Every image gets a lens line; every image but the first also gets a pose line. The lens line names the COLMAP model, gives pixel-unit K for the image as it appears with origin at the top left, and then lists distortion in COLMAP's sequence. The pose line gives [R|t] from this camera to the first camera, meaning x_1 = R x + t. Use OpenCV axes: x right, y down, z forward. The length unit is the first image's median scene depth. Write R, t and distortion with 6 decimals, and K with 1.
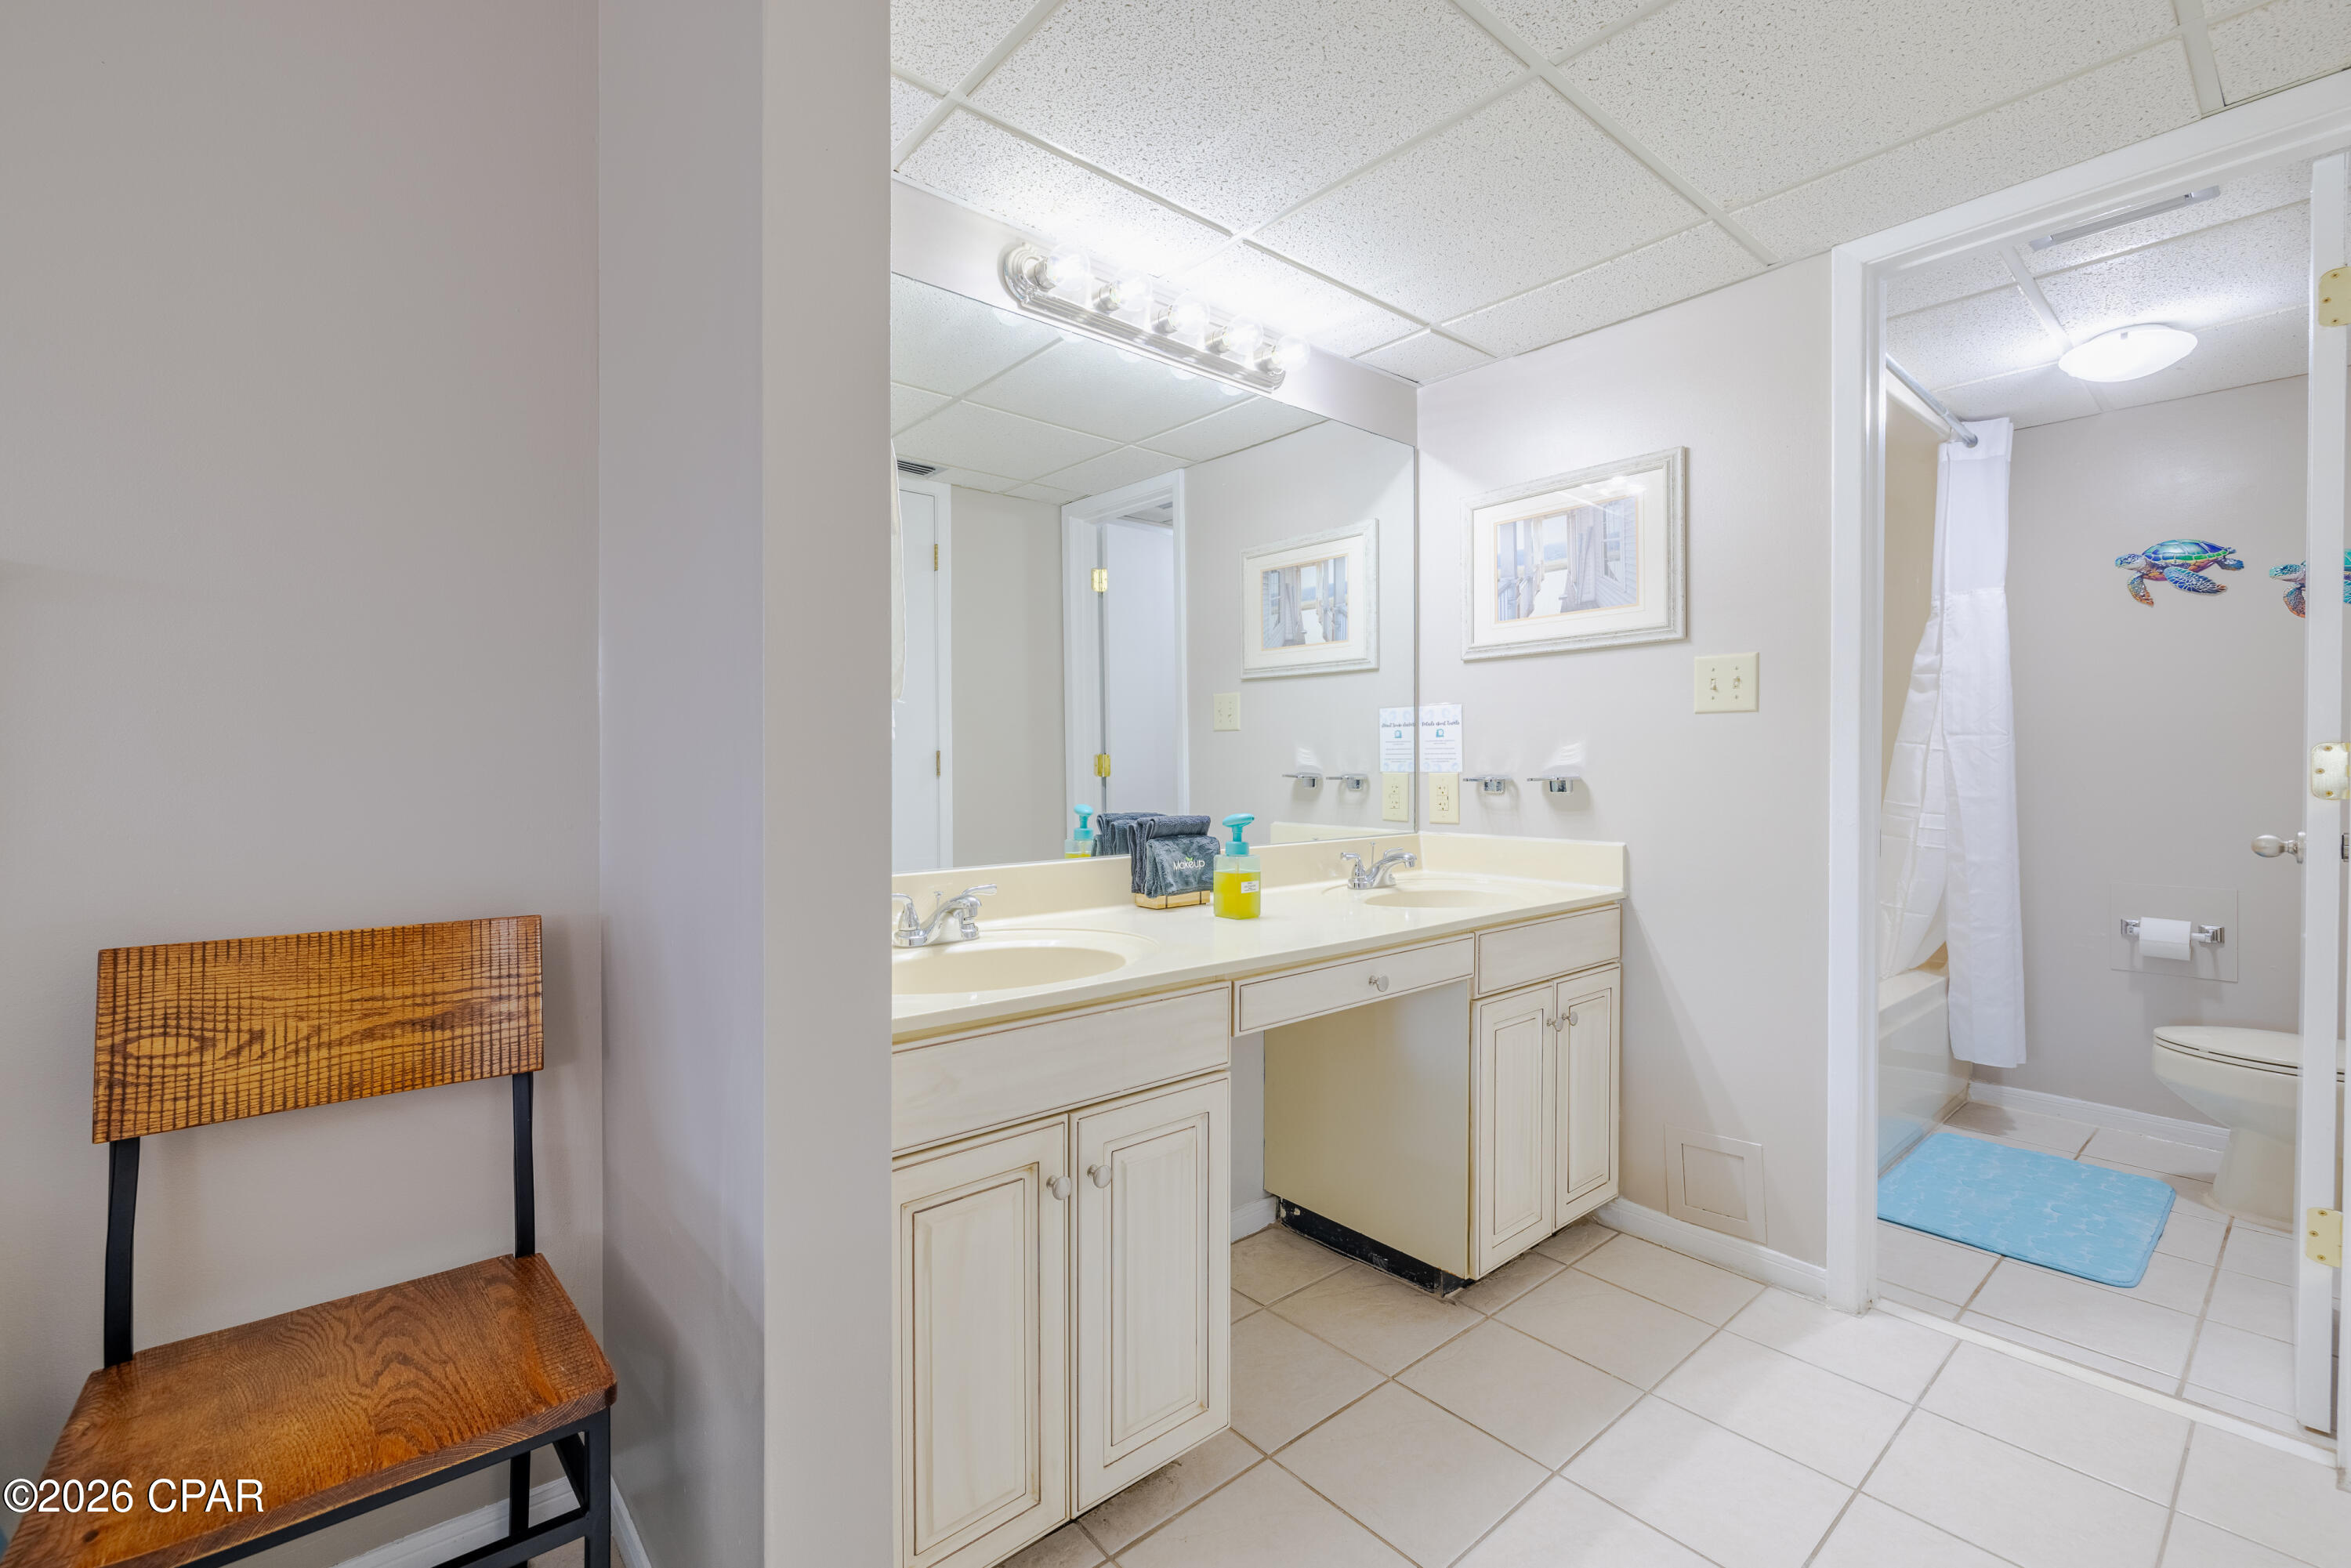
lens RADIAL K [[993.1, 0, 1130.6], [0, 993.1, 775.6], [0, 0, 1]] dist [-0.003208, -0.000094]
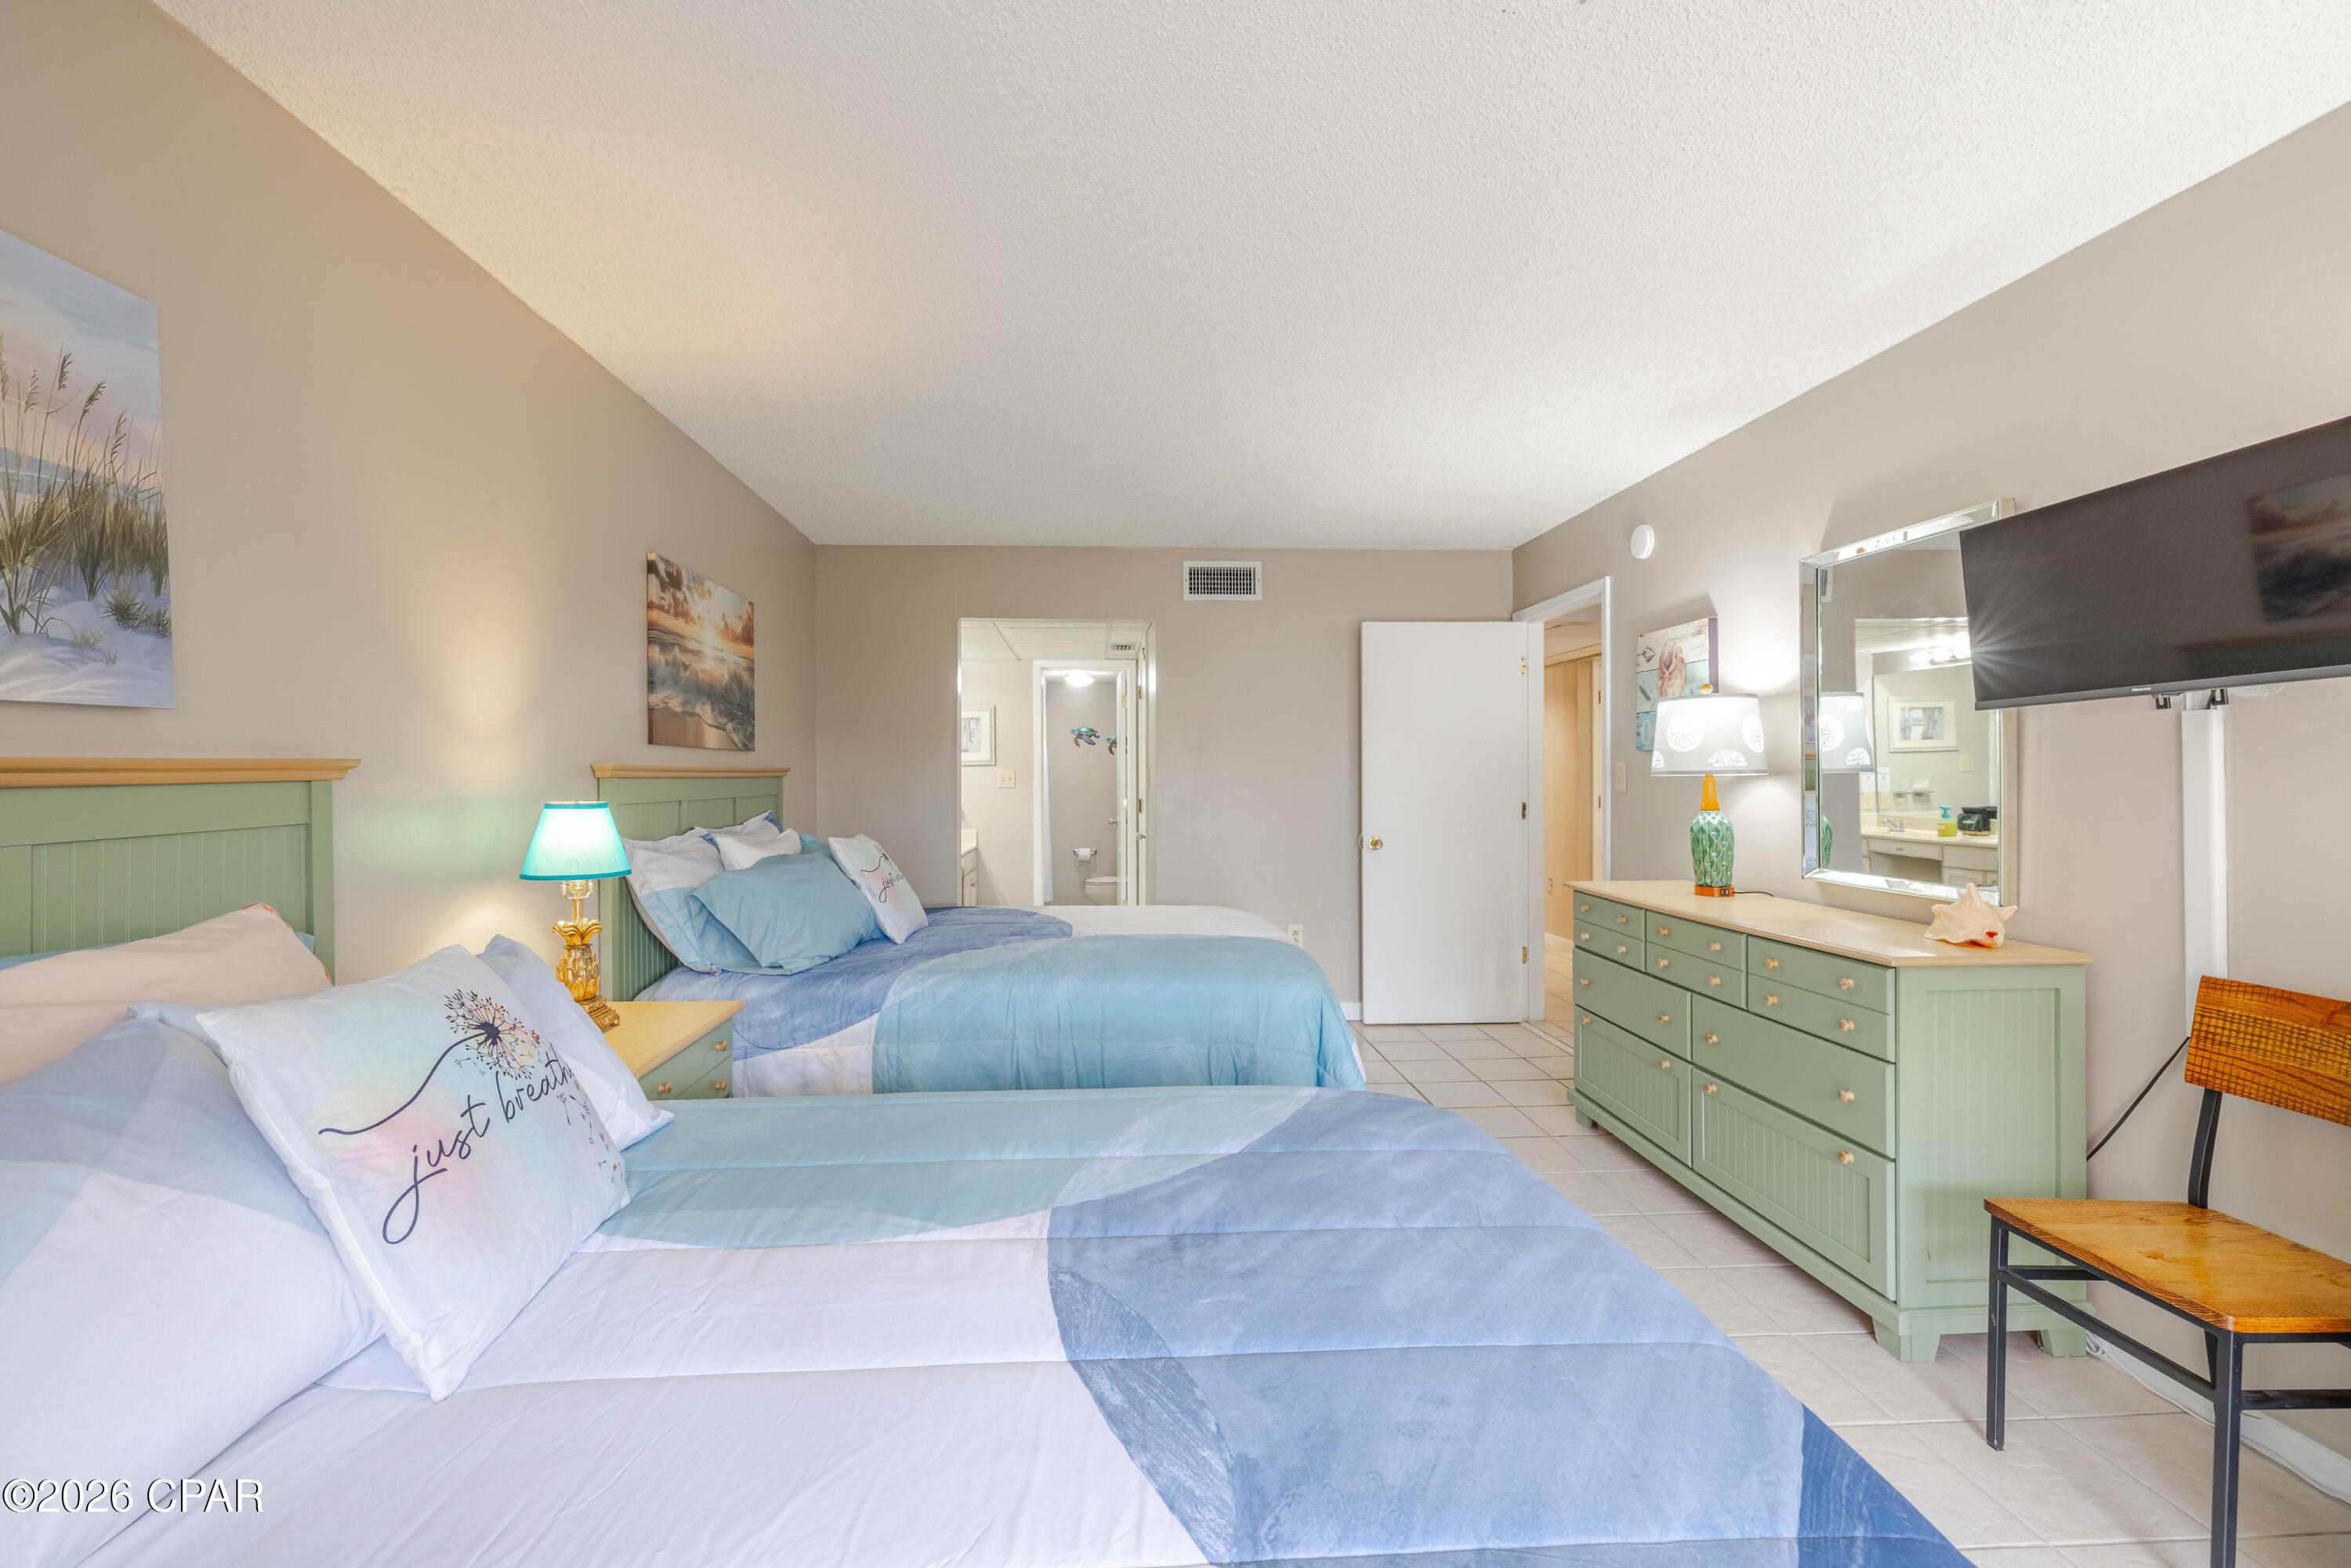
lens RADIAL K [[993.1, 0, 1156.8], [0, 993.1, 778.2], [0, 0, 1]] dist [-0.003208, -0.000094]
pose [[0.579807, -0.002324, 0.814750, -1.312583], [0.010687, 0.999932, -0.004753, -0.055480], [-0.814684, 0.011463, 0.579792, -0.962029]]
